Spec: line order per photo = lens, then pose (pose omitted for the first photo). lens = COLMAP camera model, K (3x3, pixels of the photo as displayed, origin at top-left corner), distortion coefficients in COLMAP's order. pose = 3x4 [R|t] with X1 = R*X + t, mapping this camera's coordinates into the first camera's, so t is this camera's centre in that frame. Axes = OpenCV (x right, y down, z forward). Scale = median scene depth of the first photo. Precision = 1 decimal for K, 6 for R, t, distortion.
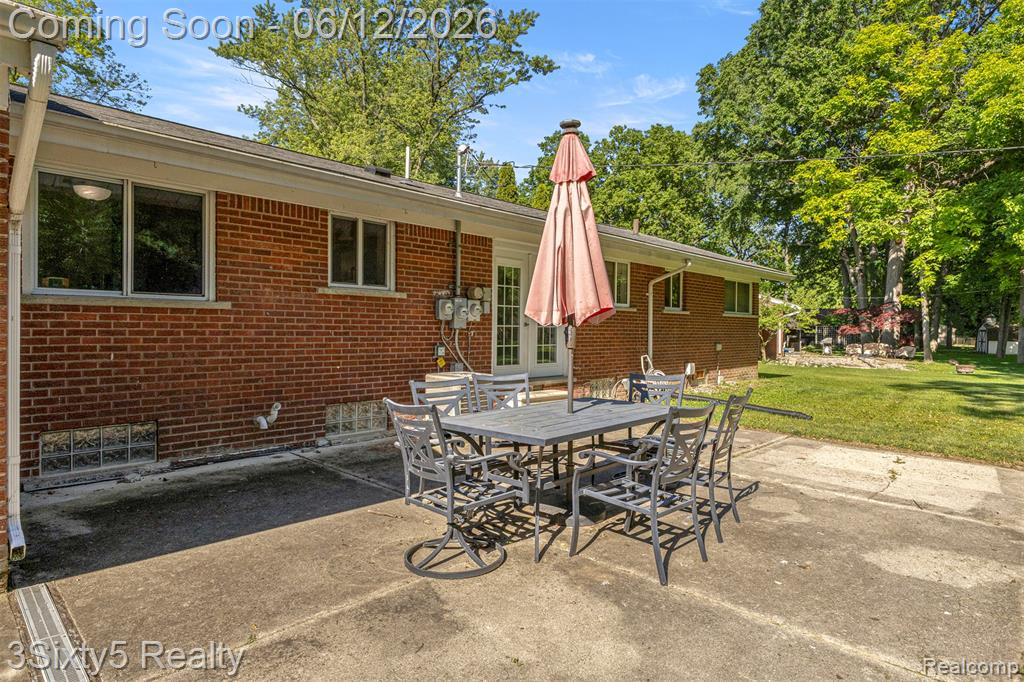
lens RADIAL K [[584.2, 0, 513.1], [0, 584.2, 337.9], [0, 0, 1]] dist [-0.001390, -0.000129]
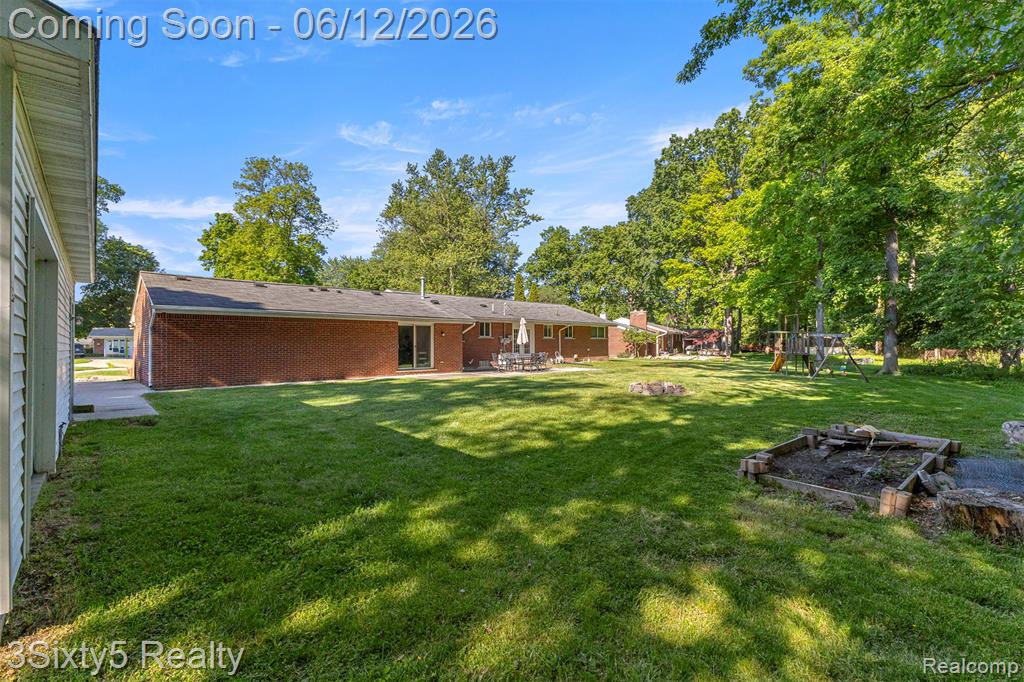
lens RADIAL K [[457.1, 0, 511.6], [0, 457.1, 342.4], [0, 0, 1]] dist [-0.021566, 0.000356]
pose [[0.998933, -0.015004, -0.043681, 0.026167], [0.014225, 0.999735, -0.018074, 0.006748], [0.043941, 0.017434, 0.998882, -0.583919]]
